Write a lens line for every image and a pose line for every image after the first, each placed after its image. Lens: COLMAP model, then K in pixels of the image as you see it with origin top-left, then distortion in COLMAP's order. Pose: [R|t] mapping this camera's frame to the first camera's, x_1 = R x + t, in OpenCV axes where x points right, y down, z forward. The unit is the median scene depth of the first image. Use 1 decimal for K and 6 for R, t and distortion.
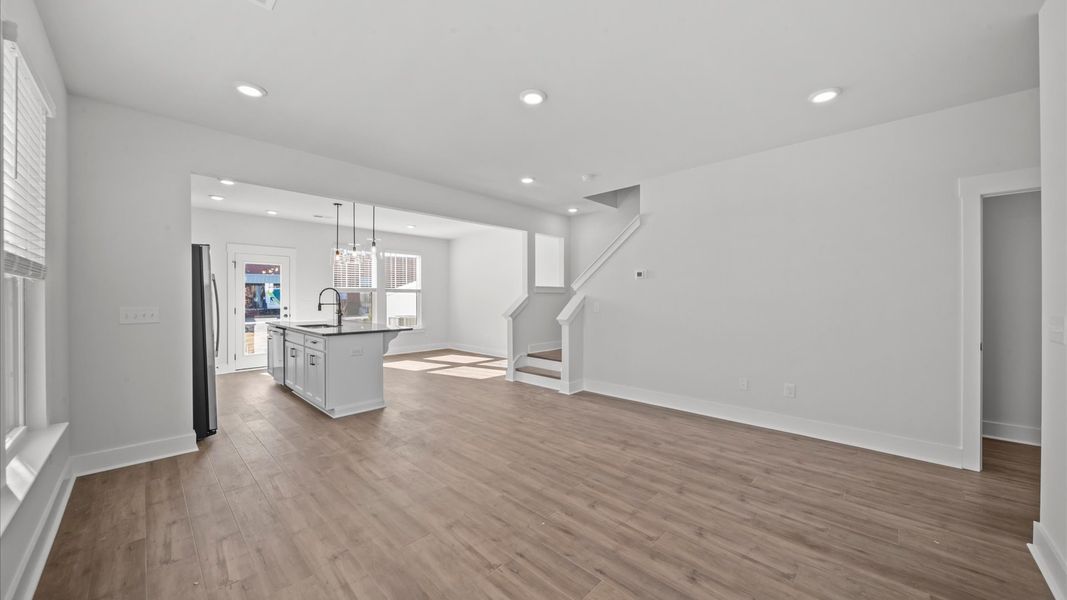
lens RADIAL K [[376.8, 0, 533.9], [0, 376.8, 294.1], [0, 0, 1]] dist [-0.000242, -0.000131]
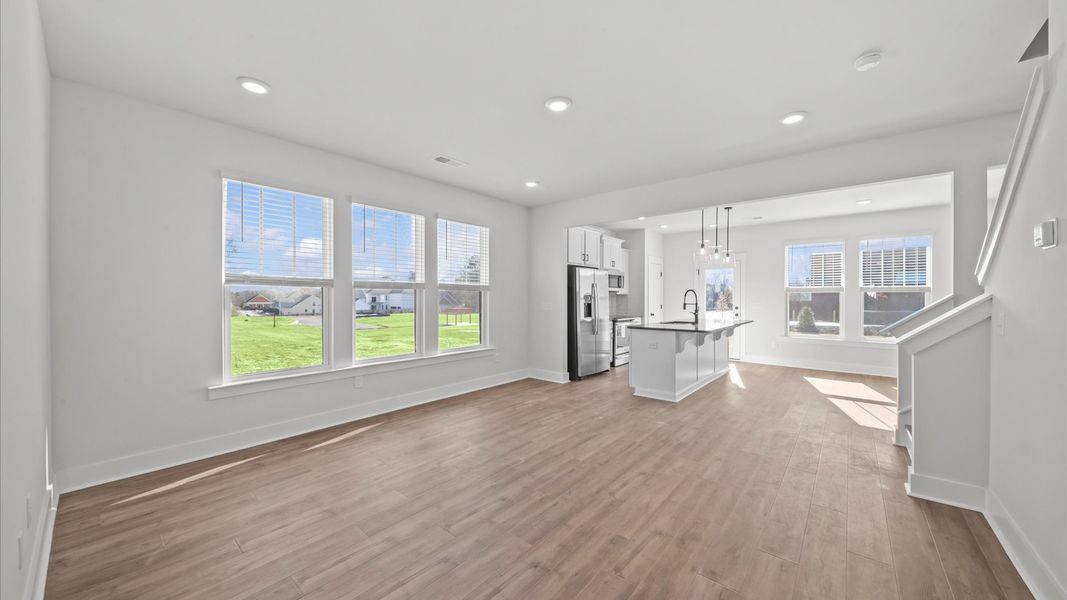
lens RADIAL K [[376.8, 0, 533.9], [0, 376.8, 294.1], [0, 0, 1]] dist [-0.000242, -0.000131]
pose [[0.062960, -0.007079, -0.997991, 0.880127], [0.005183, 0.999964, -0.006766, 0.003551], [0.998003, -0.004747, 0.062994, 0.748850]]
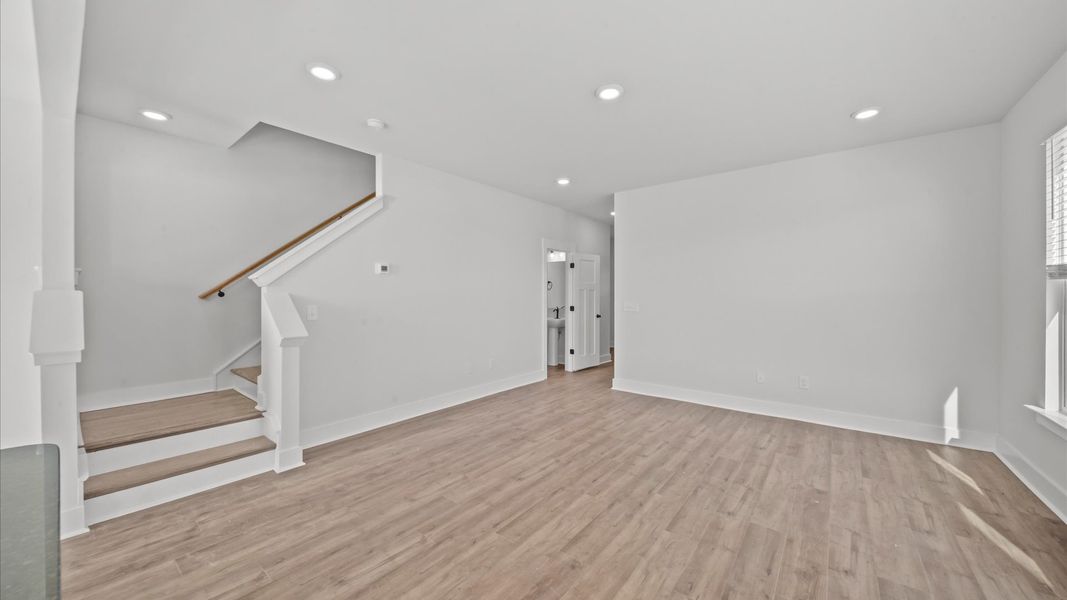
lens RADIAL K [[379.5, 0, 536.6], [0, 379.5, 303.1], [0, 0, 1]] dist [-0.006715, -0.000145]
pose [[-0.095891, -0.017498, 0.995238, -0.813923], [-0.007304, 0.999831, 0.016875, 0.008560], [-0.995365, -0.005651, -0.096003, 1.101487]]
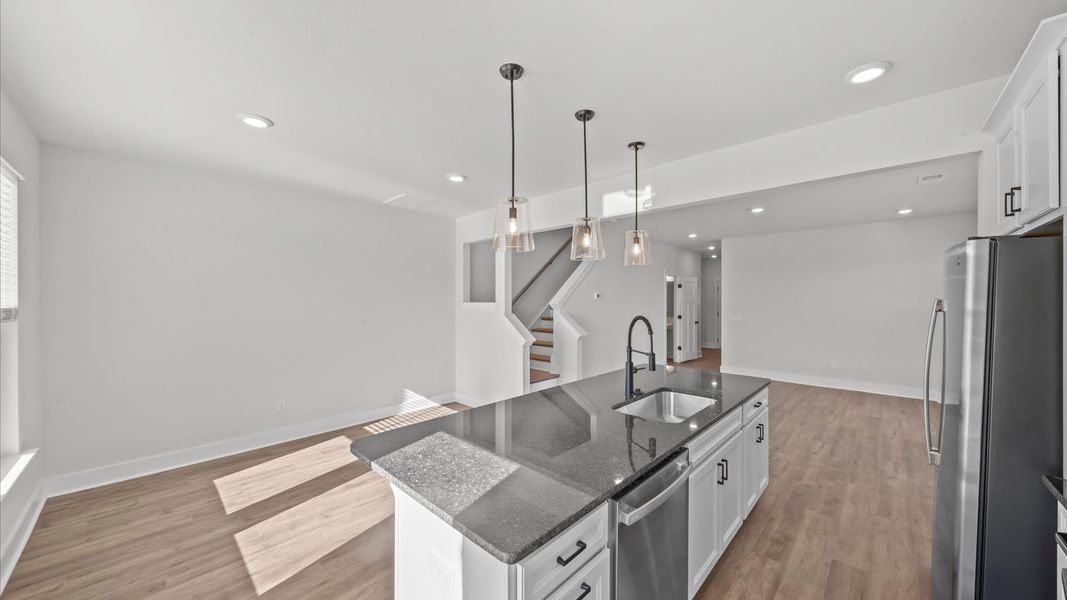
lens RADIAL K [[376.8, 0, 533.9], [0, 376.8, 294.1], [0, 0, 1]] dist [-0.000242, -0.000131]
pose [[-0.006863, 0.013049, 0.999891, -1.596172], [-0.006042, 0.999896, -0.013091, -0.055467], [-0.999958, -0.006131, -0.006783, 1.817904]]
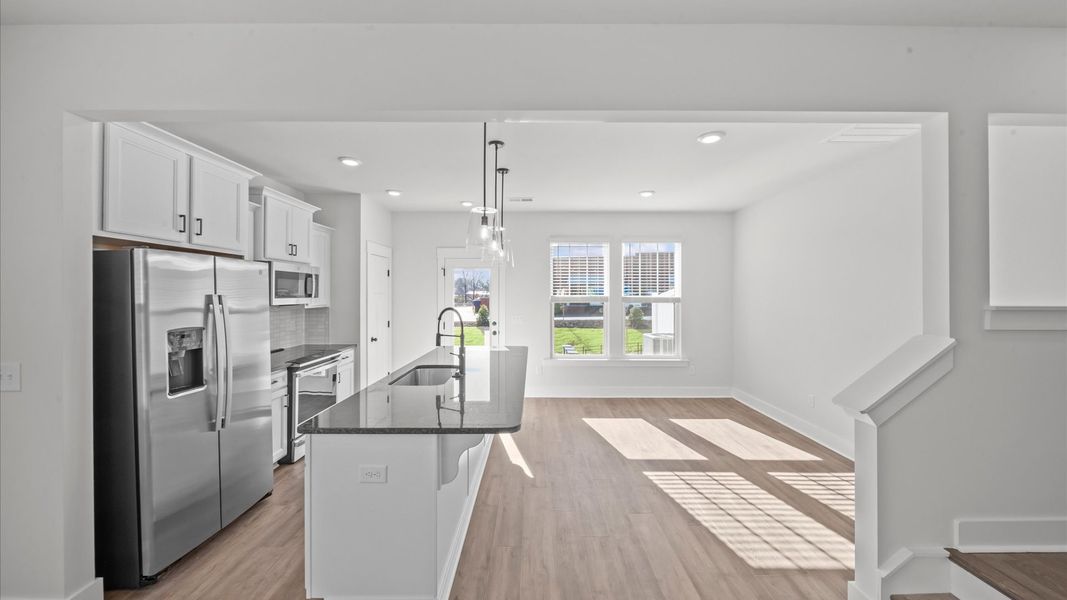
lens RADIAL K [[376.8, 0, 533.9], [0, 376.8, 294.1], [0, 0, 1]] dist [-0.000242, -0.000131]
pose [[0.694767, 0.002316, -0.719231, -0.058239], [0.003314, 0.999974, 0.006421, -0.065291], [0.719227, -0.006845, 0.694741, 1.112053]]
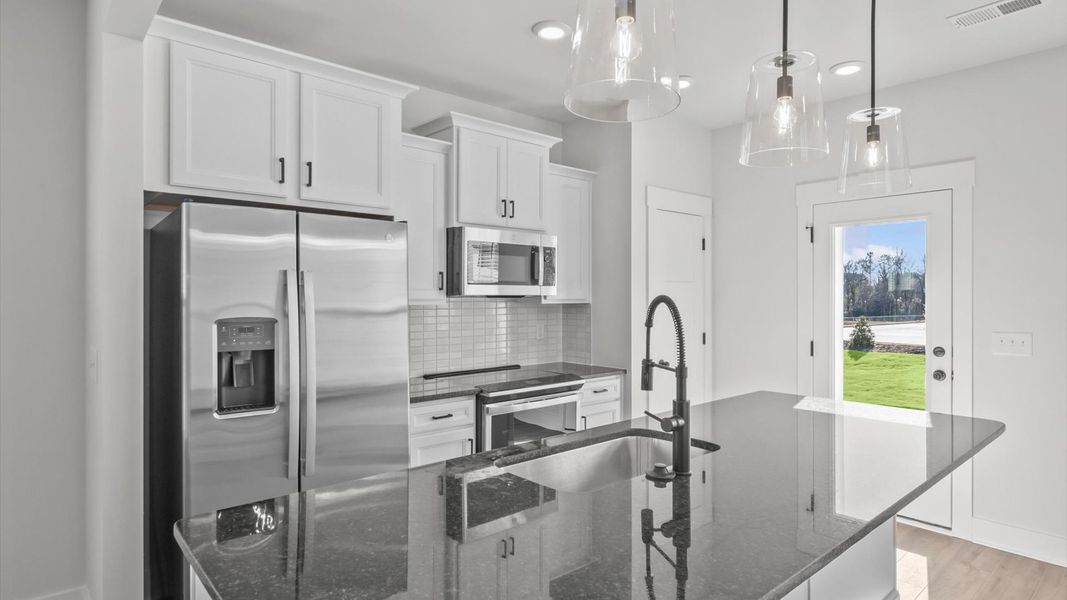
lens RADIAL K [[576.8, 0, 533.5], [0, 576.8, 300.0], [0, 0, 1]] dist [0.002096, -0.000088]
pose [[-0.085997, 0.007224, -0.996269, -0.302792], [0.007104, 0.999953, 0.006638, -0.026874], [0.996270, -0.006507, -0.086044, 1.533425]]
